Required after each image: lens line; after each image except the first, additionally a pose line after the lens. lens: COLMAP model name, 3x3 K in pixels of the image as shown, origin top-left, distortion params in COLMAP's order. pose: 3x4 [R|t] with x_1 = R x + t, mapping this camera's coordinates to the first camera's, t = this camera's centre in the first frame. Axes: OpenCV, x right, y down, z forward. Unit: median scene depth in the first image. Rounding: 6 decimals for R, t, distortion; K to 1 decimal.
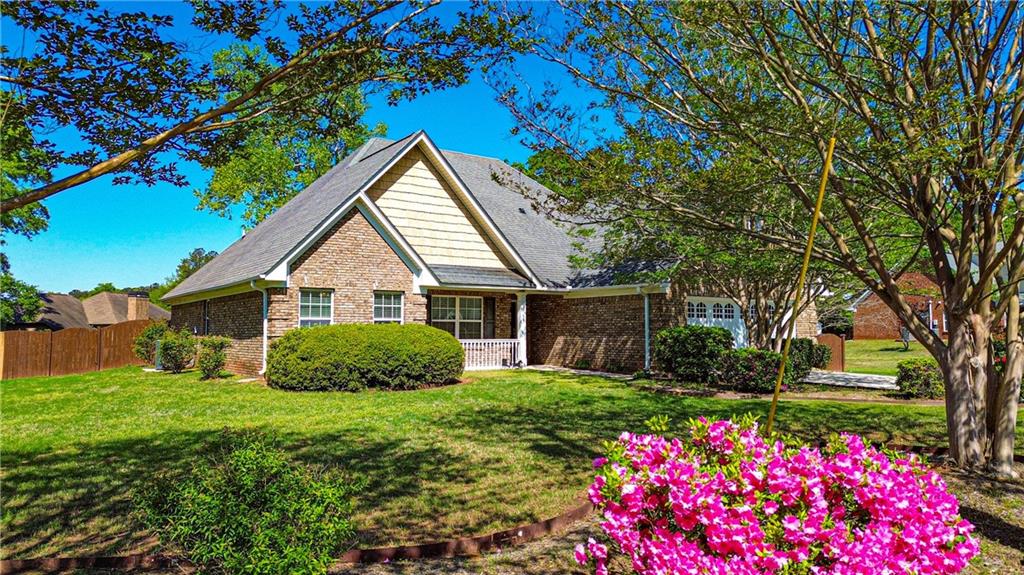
lens RADIAL K [[741.2, 0, 514.9], [0, 741.2, 287.1], [0, 0, 1]] dist [0.057960, -0.037057]
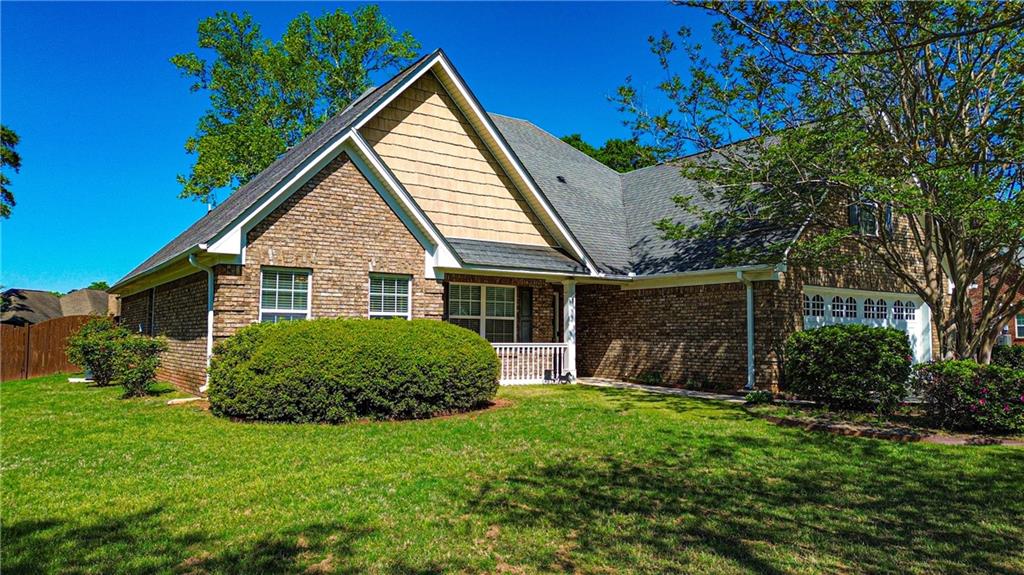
lens RADIAL K [[741.2, 0, 513.7], [0, 741.2, 286.4], [0, 0, 1]] dist [0.057960, -0.037057]
pose [[0.999961, 0.007410, -0.004887, -0.049479], [-0.007436, 0.999958, -0.005448, 0.020515], [0.004847, 0.005484, 0.999973, 0.294523]]
